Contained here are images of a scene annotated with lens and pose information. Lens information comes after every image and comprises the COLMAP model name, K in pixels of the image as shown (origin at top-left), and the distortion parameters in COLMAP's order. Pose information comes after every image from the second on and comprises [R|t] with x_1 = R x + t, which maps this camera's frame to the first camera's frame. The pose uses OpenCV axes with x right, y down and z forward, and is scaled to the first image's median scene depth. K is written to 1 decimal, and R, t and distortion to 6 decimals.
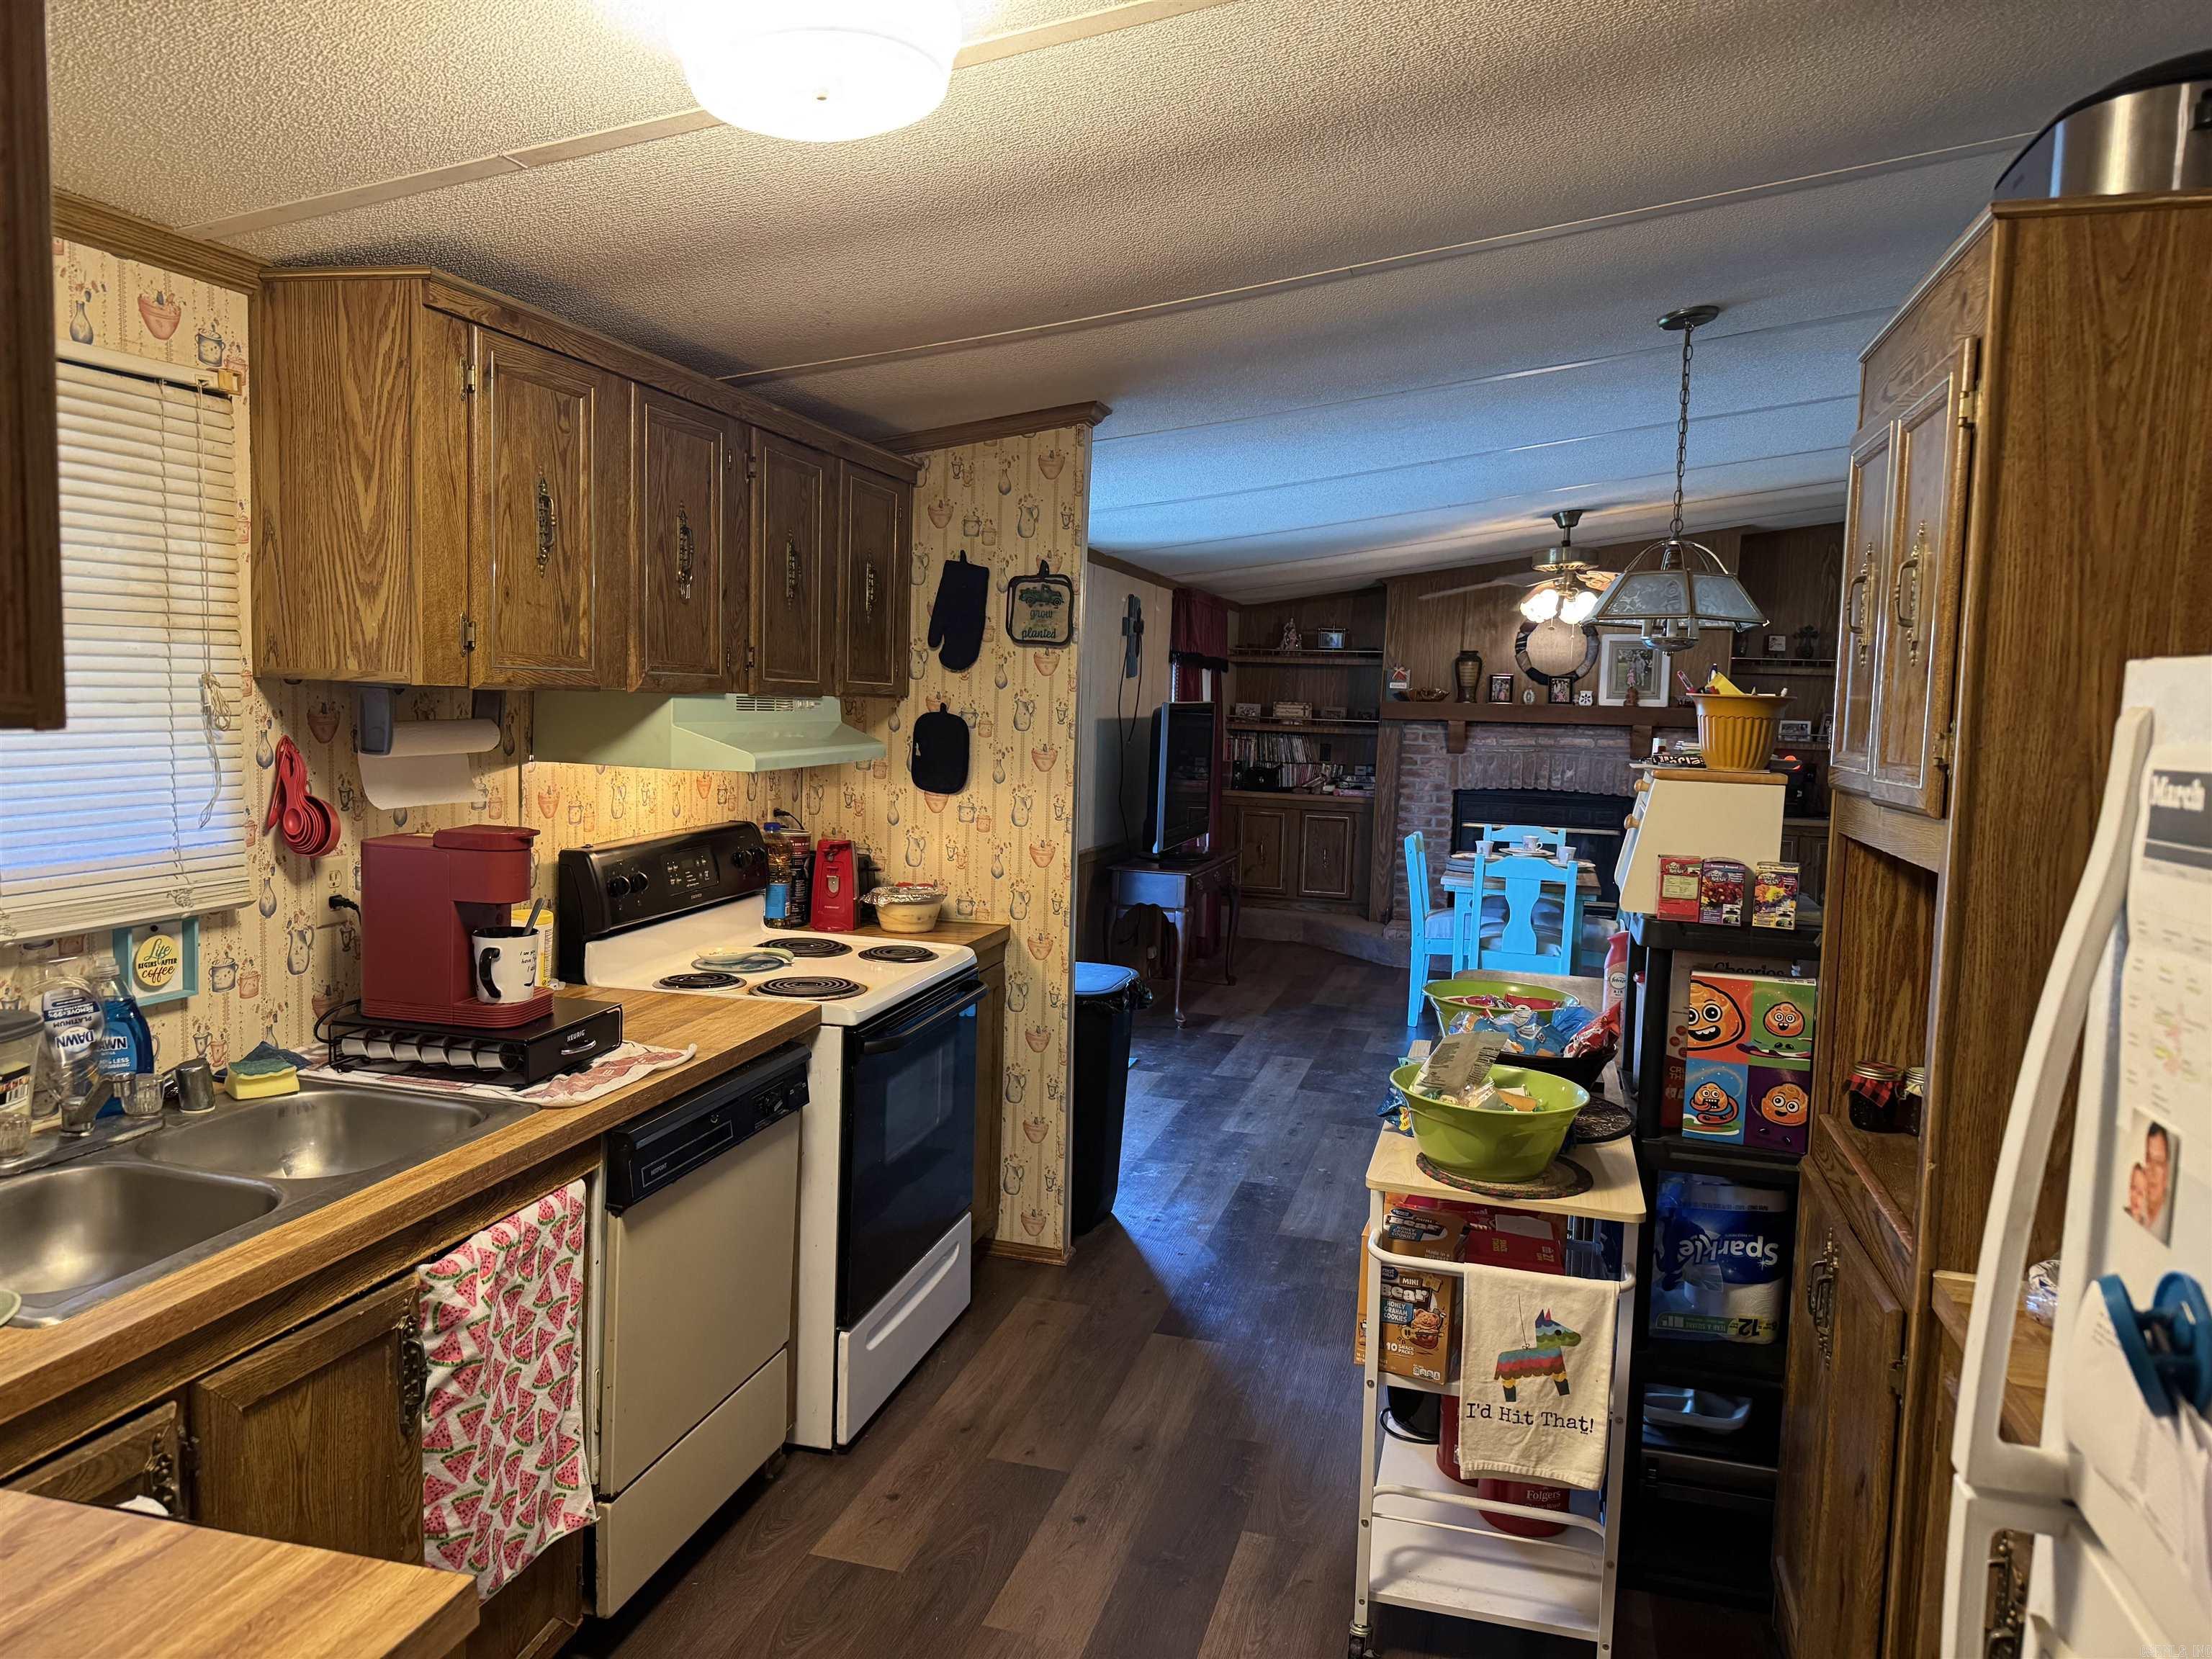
lens RADIAL K [[1592.2, 0, 1084.6], [0, 1592.2, 823.5], [0, 0, 1]] dist [0.067138, -0.079689]
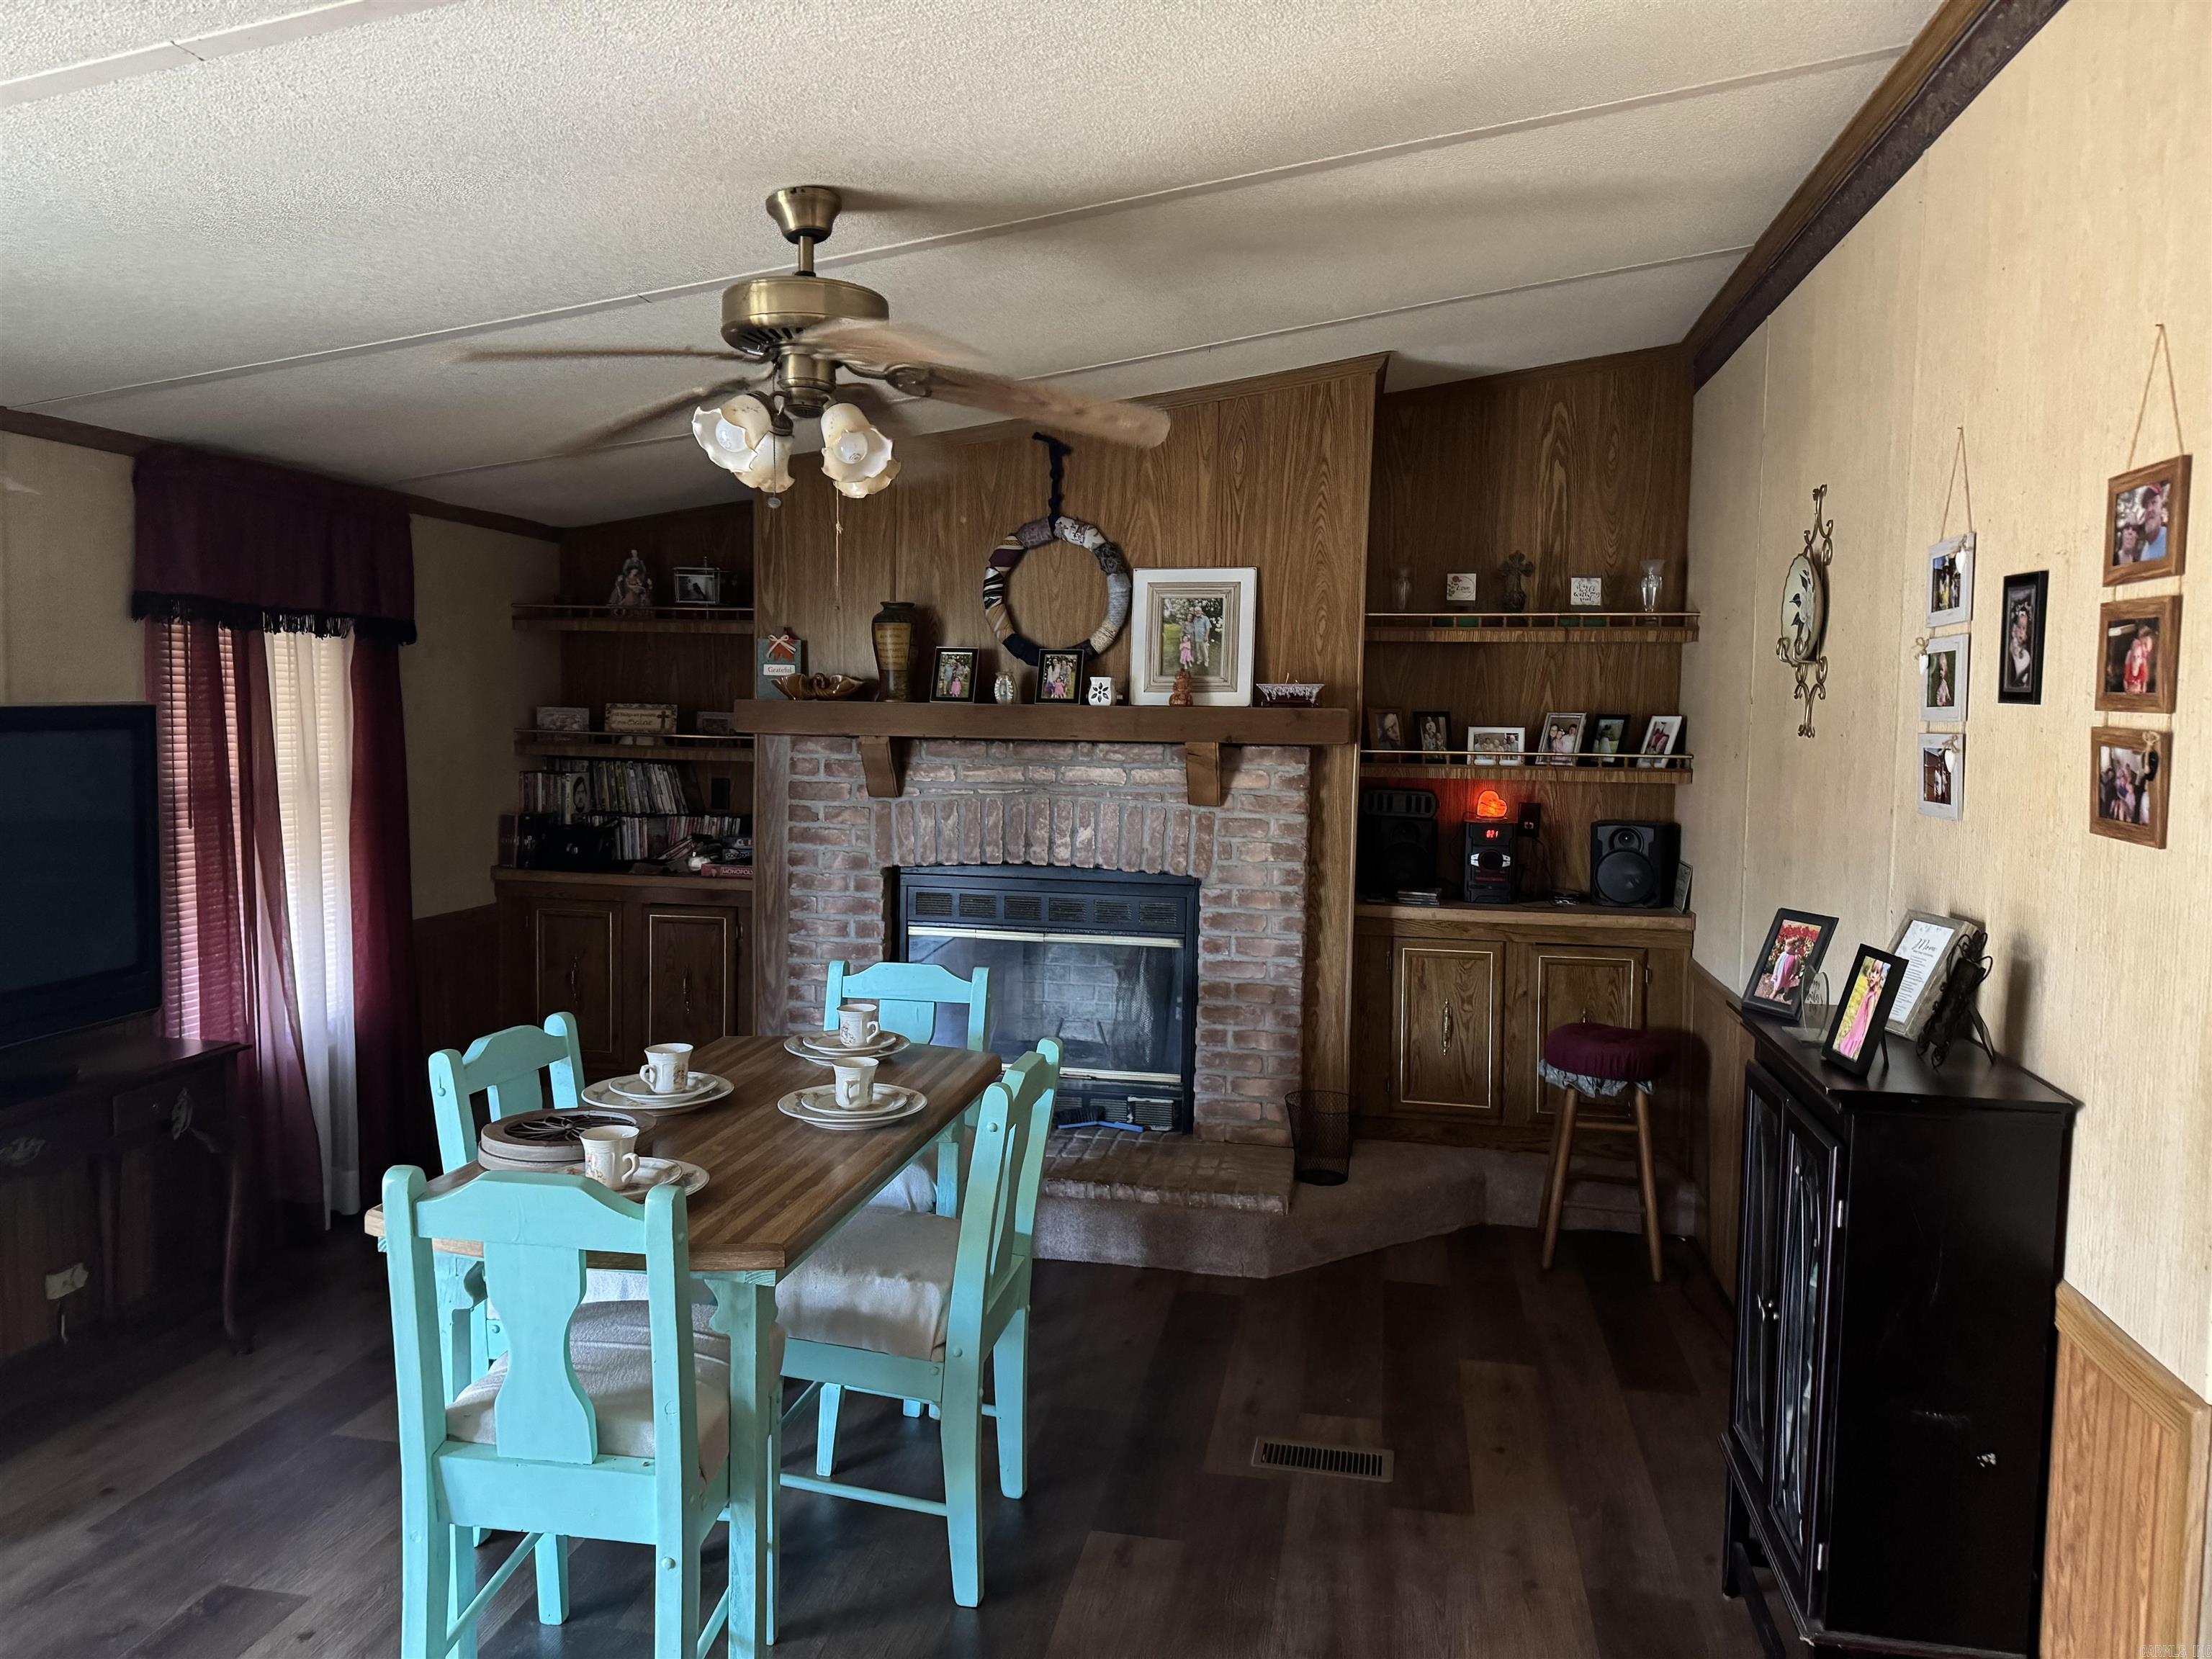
lens RADIAL K [[1592.2, 0, 1119.5], [0, 1592.2, 833.9], [0, 0, 1]] dist [0.067138, -0.079689]
pose [[0.993735, -0.022321, 0.109506, 0.251971], [0.021871, 0.999747, 0.005311, -0.033285], [-0.109597, -0.002883, 0.993972, 0.469483]]
